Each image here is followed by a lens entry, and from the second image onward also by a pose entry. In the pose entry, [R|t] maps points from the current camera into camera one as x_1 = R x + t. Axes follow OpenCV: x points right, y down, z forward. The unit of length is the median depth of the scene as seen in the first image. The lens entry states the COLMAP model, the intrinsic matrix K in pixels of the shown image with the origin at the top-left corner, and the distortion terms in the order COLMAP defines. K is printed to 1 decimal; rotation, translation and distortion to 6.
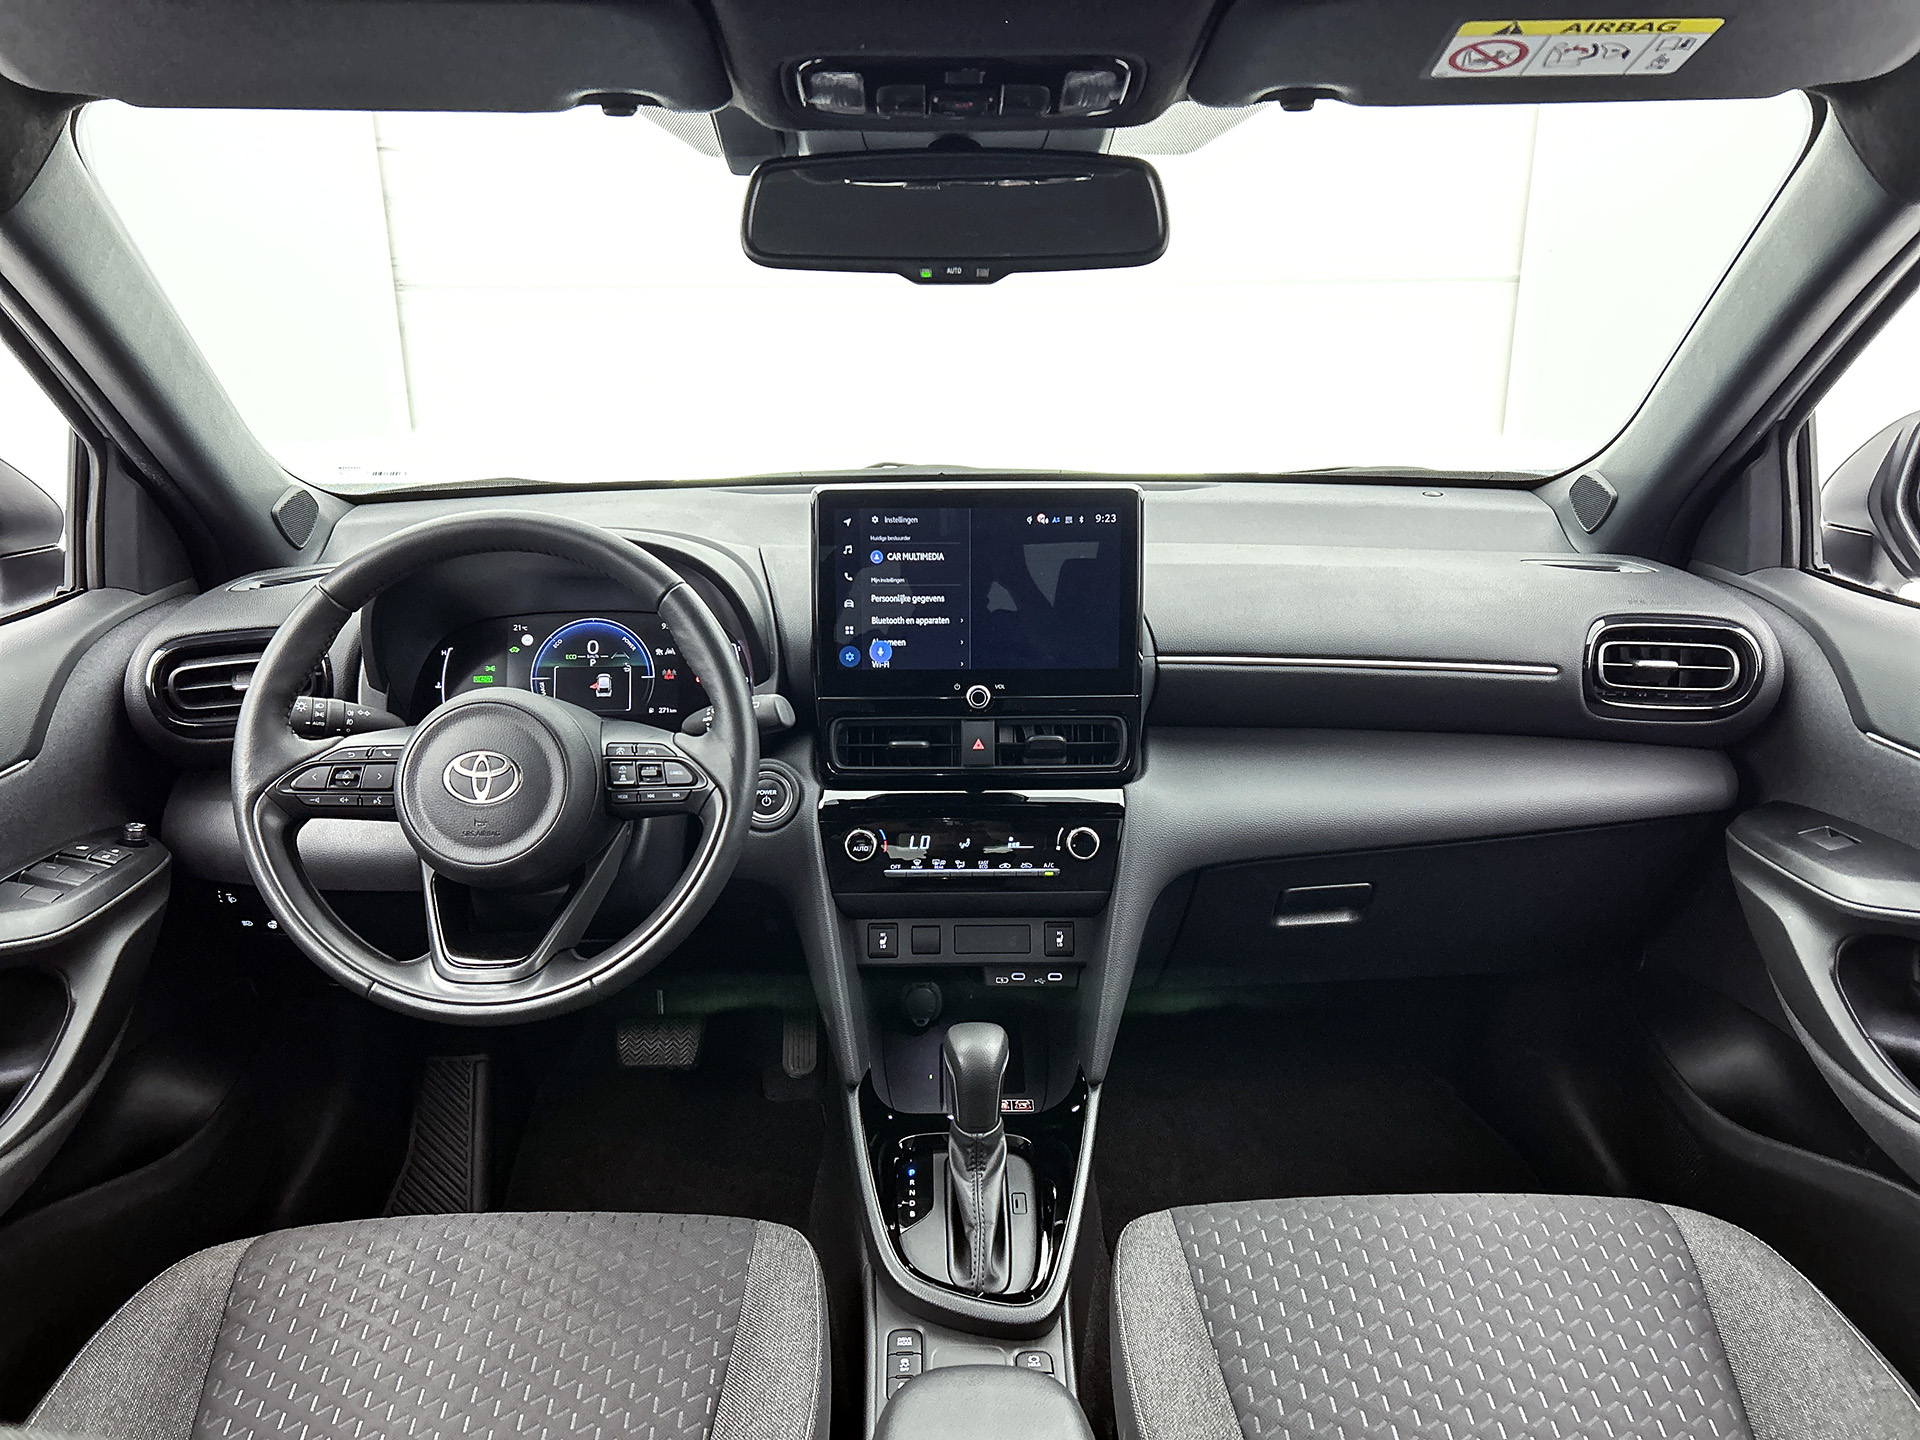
lens RADIAL K [[1465.7, 0, 959.3], [0, 1465.7, 728.9], [0, 0, 1]] dist [0.053601, -0.076850]
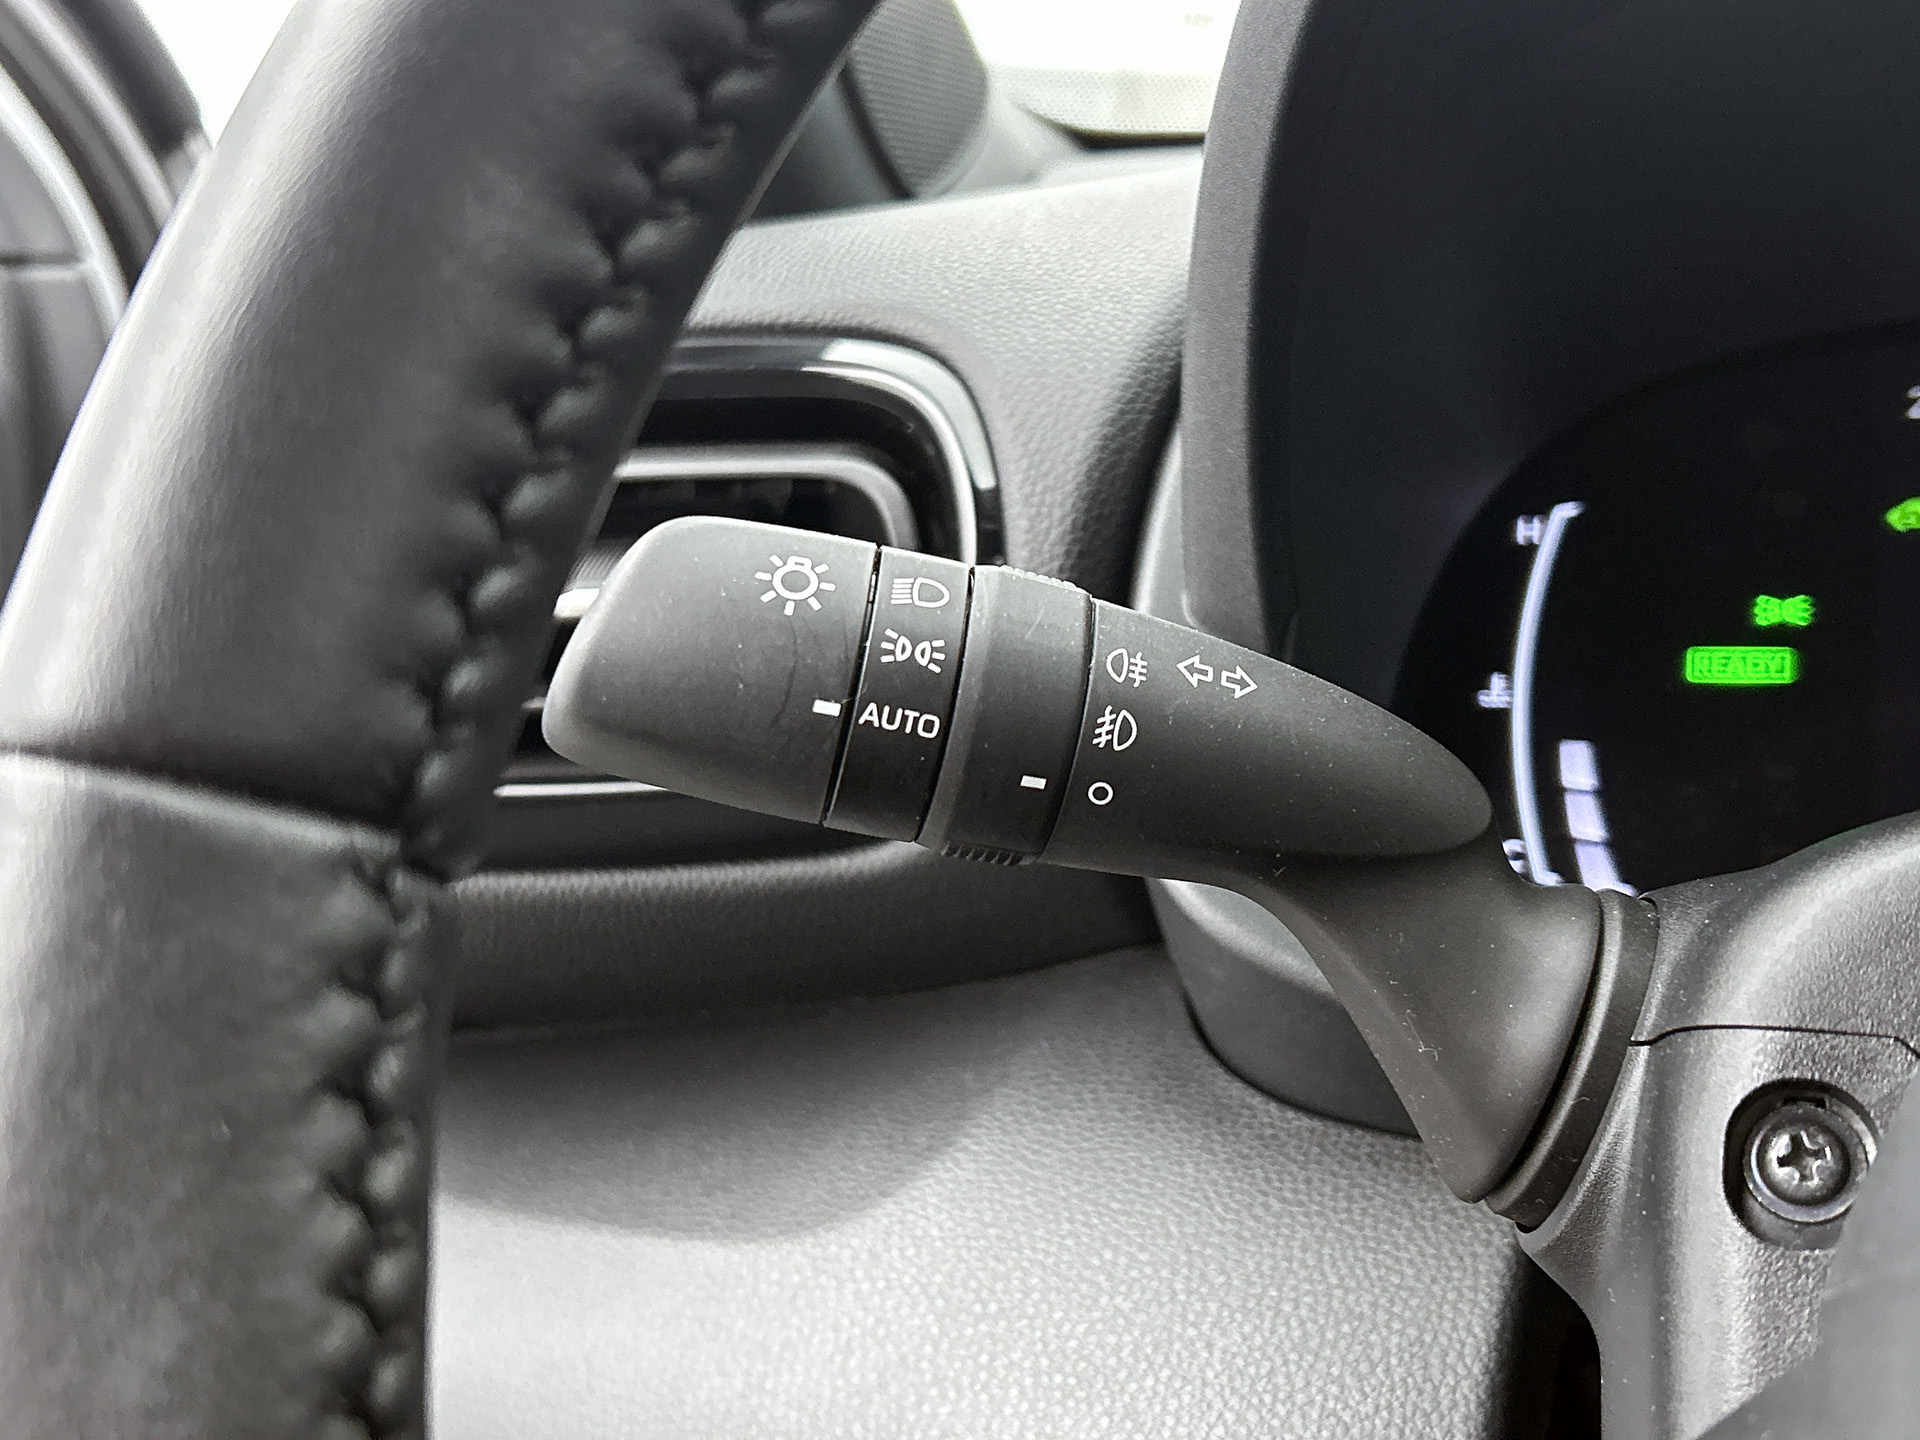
lens RADIAL K [[2204.5, 0, 959.3], [0, 2204.5, 724.4], [0, 0, 1]] dist [0.025602, 0.000000]
pose [[0.916557, 0.029289, -0.398830, -0.328939], [-0.088566, 0.987416, -0.131021, 0.020854], [0.389974, 0.155411, 0.907617, 0.772501]]
